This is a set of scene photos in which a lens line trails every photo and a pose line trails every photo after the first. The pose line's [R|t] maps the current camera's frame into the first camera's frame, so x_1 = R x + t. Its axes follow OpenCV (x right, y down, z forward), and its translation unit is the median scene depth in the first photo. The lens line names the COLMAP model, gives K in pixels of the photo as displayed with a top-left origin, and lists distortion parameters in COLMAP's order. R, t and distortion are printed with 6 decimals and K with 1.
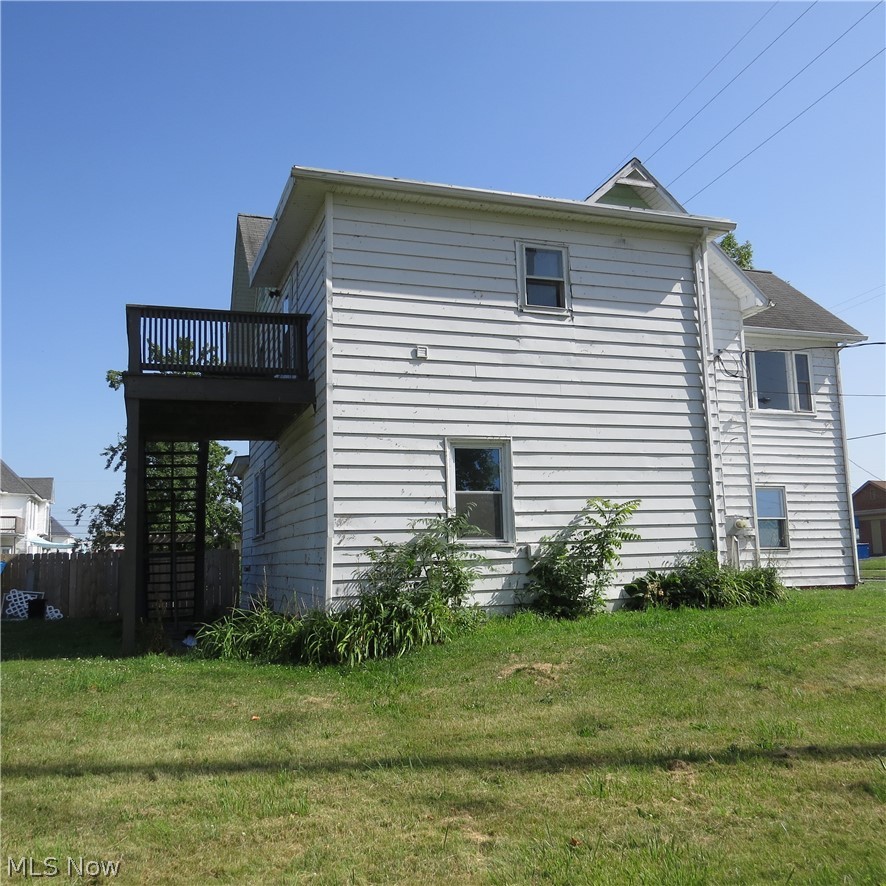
lens RADIAL K [[844.3, 0, 444.1], [0, 844.3, 444.8], [0, 0, 1]] dist [-0.020007, 0.000000]
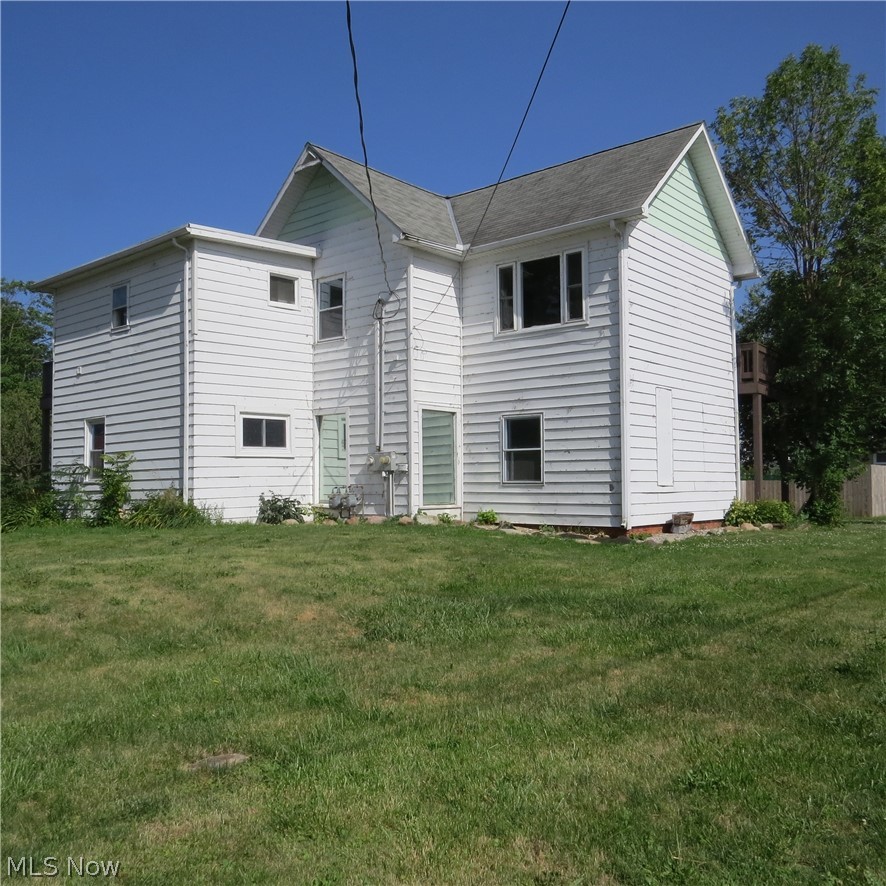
lens RADIAL K [[844.3, 0, 441.8], [0, 844.3, 441.3], [0, 0, 1]] dist [-0.020007, 0.000000]
pose [[0.511089, -0.027426, -0.859090, 1.752543], [0.116352, 0.992499, 0.037535, 0.052886], [0.851616, -0.119140, 0.510447, 0.712765]]
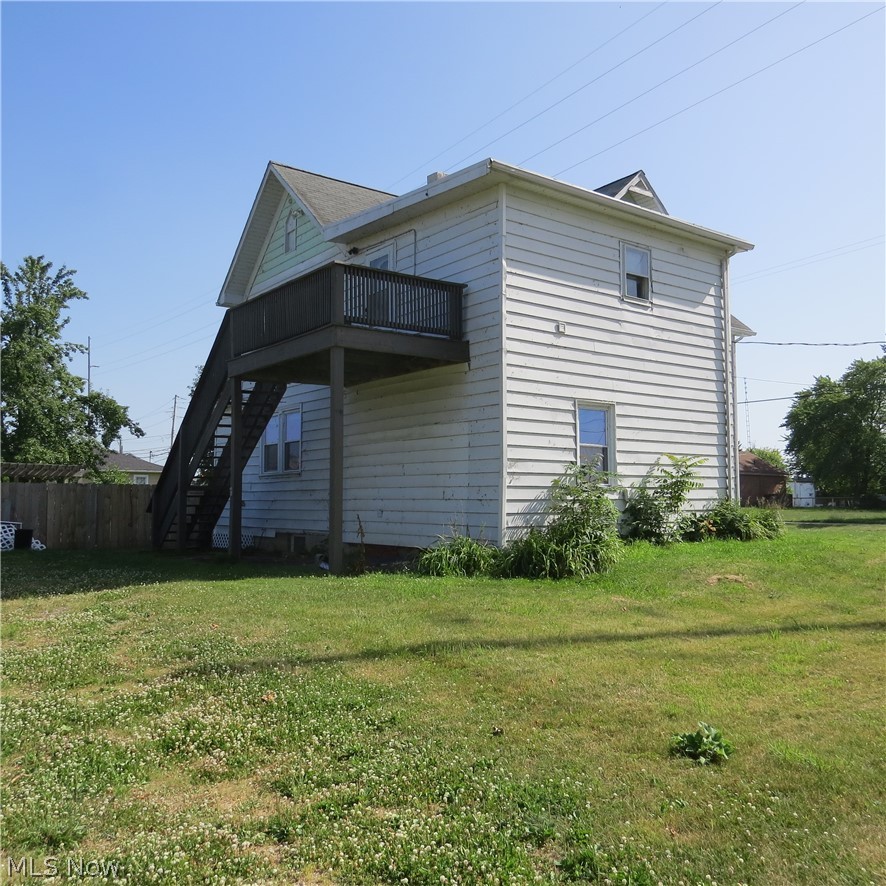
lens RADIAL K [[844.3, 0, 443.1], [0, 844.3, 446.1], [0, 0, 1]] dist [-0.020007, 0.000000]
pose [[0.949555, 0.046929, 0.310068, -0.533543], [-0.066821, 0.996311, 0.053840, 0.005377], [-0.306398, -0.071843, 0.949189, -0.101958]]
